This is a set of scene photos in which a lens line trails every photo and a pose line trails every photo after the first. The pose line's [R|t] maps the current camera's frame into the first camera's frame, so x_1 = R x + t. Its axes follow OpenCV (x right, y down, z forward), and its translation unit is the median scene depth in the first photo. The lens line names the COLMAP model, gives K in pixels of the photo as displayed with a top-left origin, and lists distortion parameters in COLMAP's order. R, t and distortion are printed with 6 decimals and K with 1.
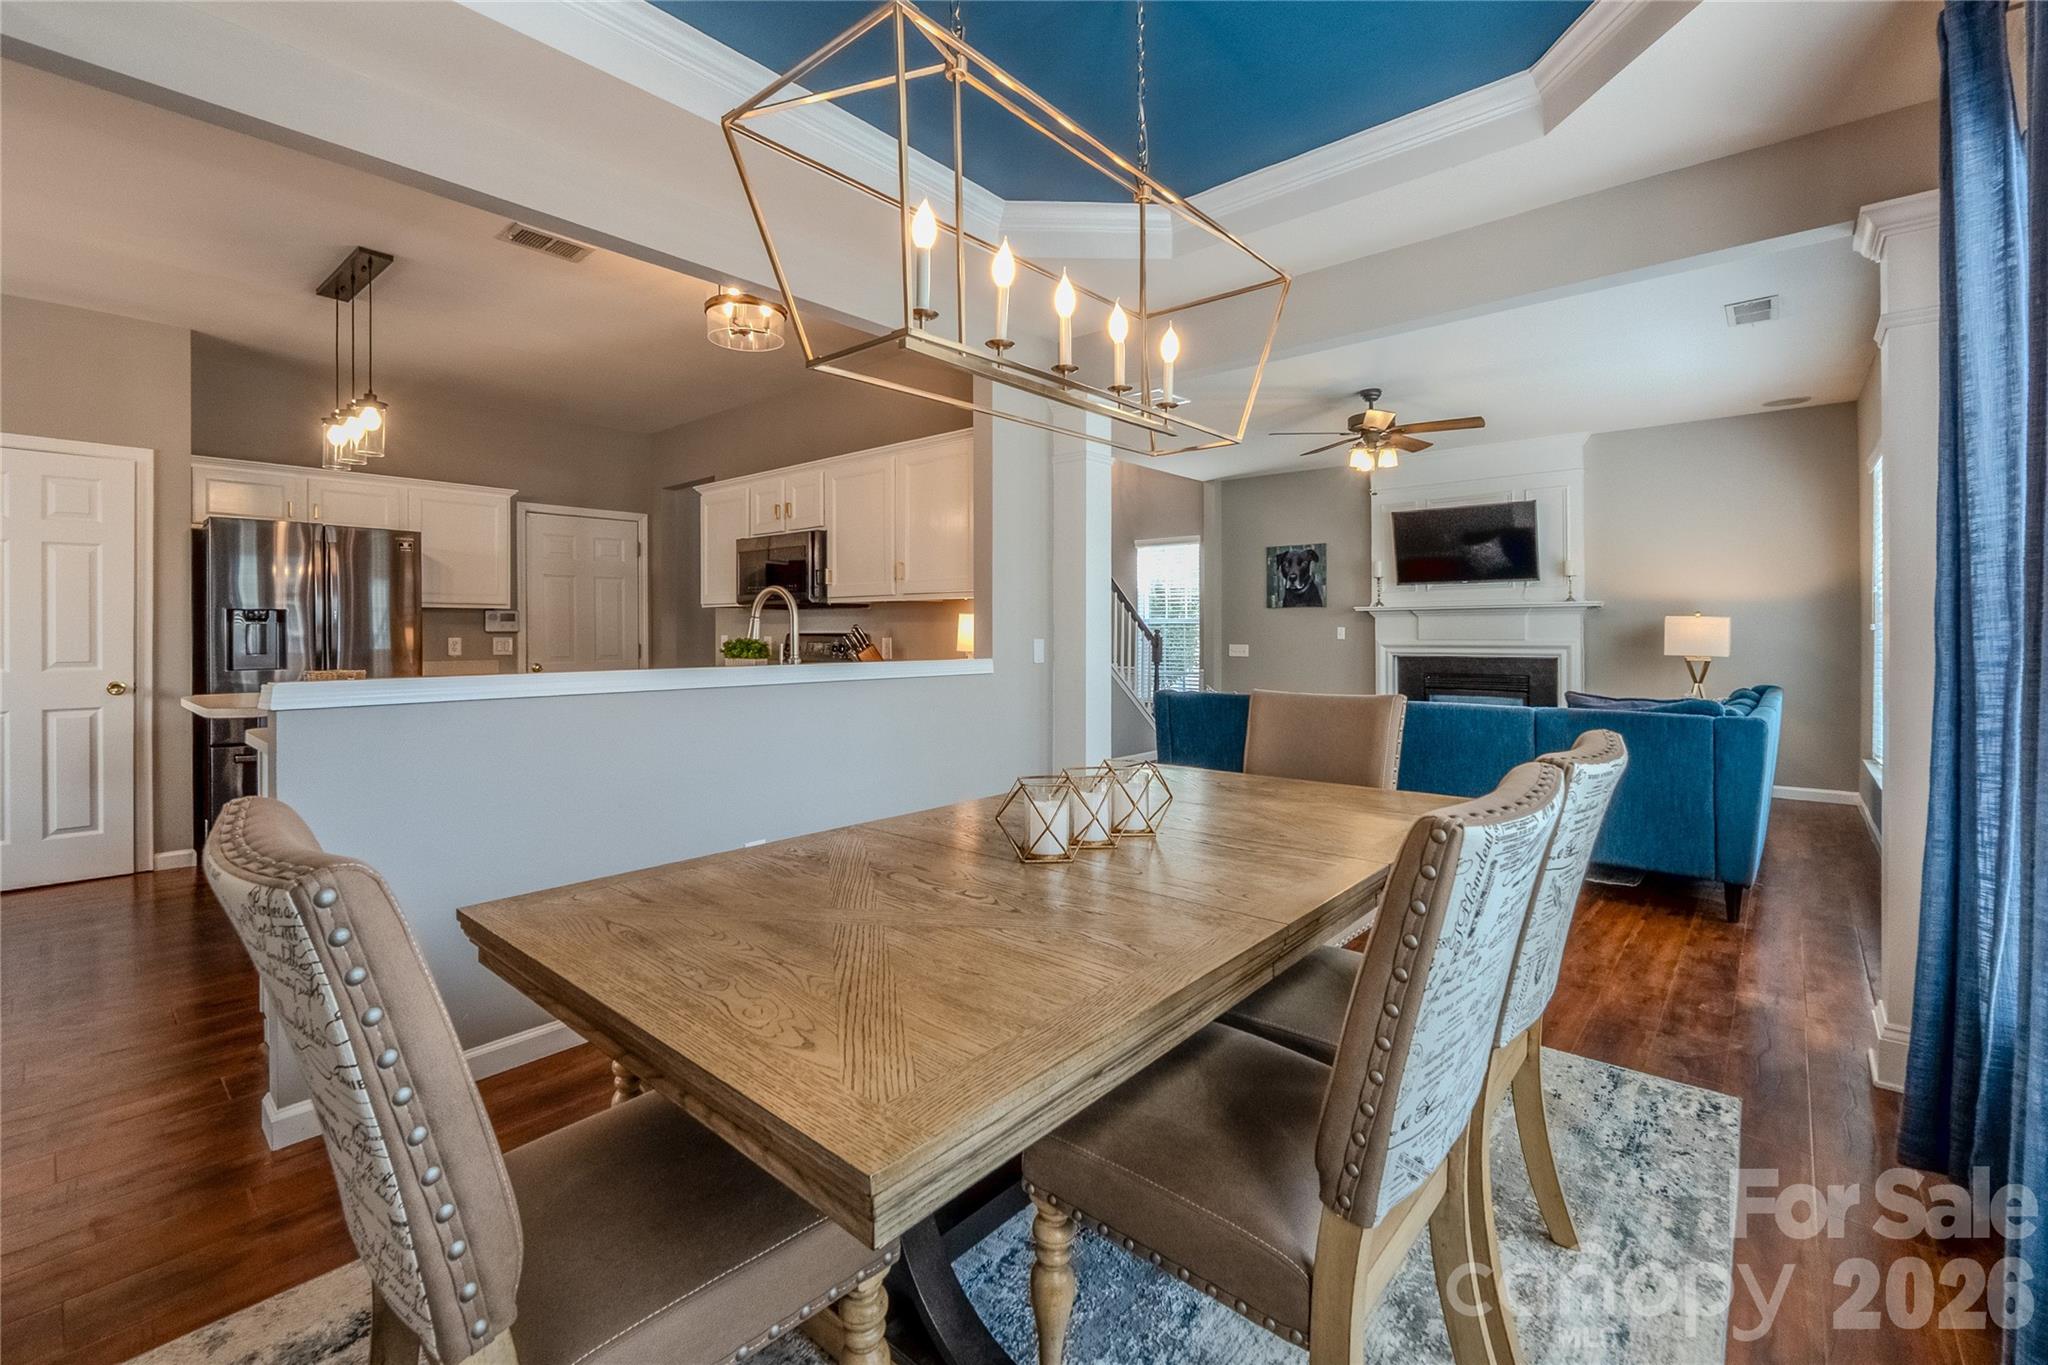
lens RADIAL K [[882.5, 0, 1035.8], [0, 882.5, 671.1], [0, 0, 1]] dist [-0.000493, 0.000159]
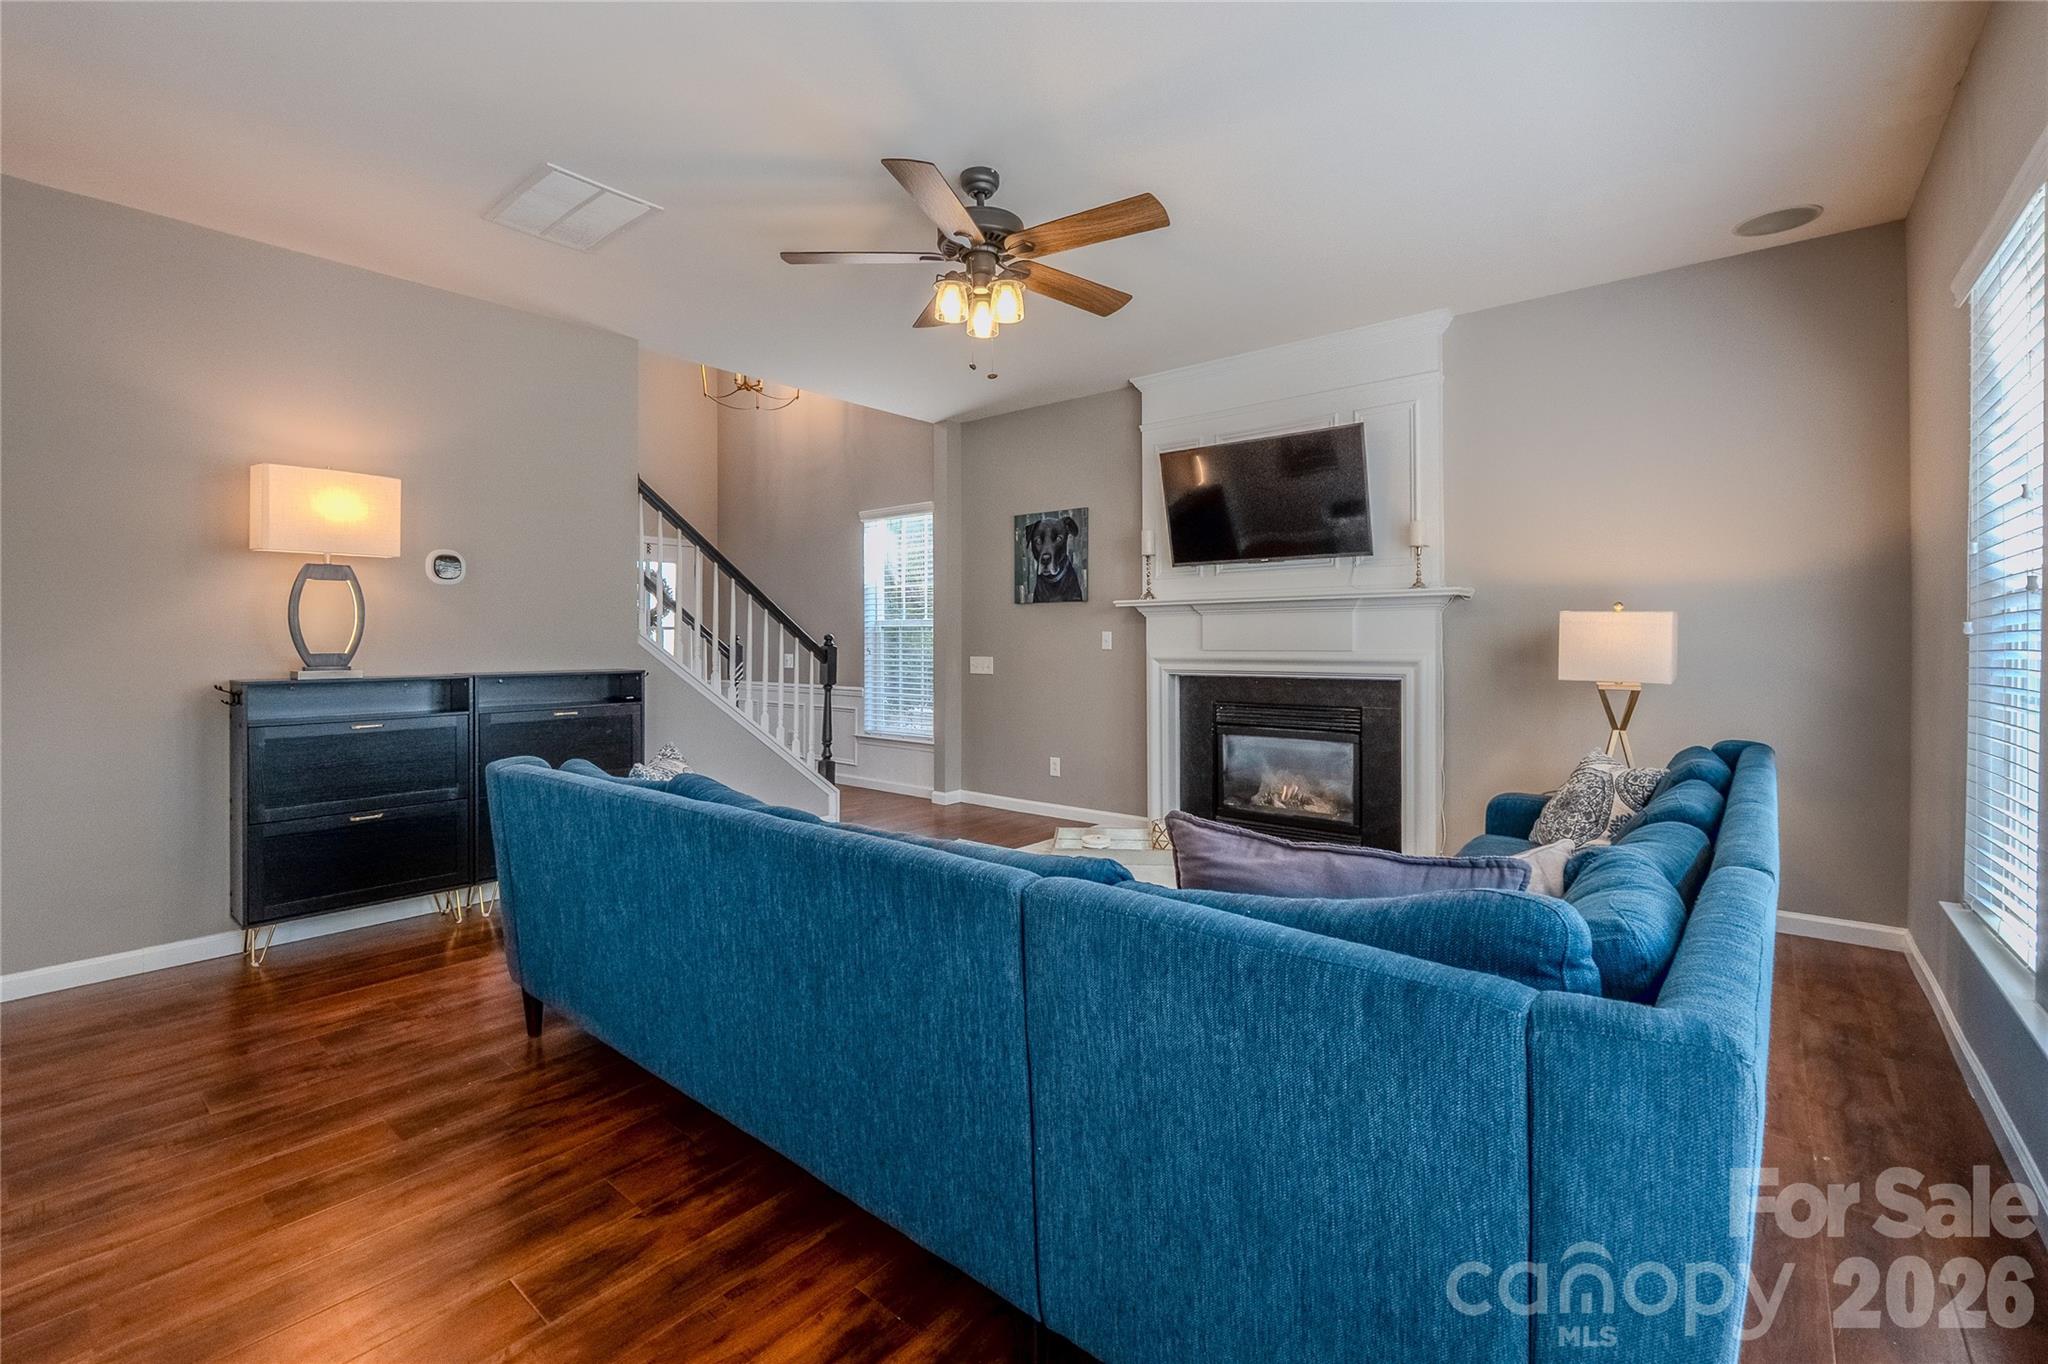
lens RADIAL K [[882.5, 0, 1012.2], [0, 882.5, 673.0], [0, 0, 1]] dist [-0.000493, 0.000159]
pose [[0.999915, -0.004749, -0.012165, 0.293643], [0.004754, 0.999989, 0.000382, -0.019650], [0.012163, -0.000440, 0.999926, 0.341816]]
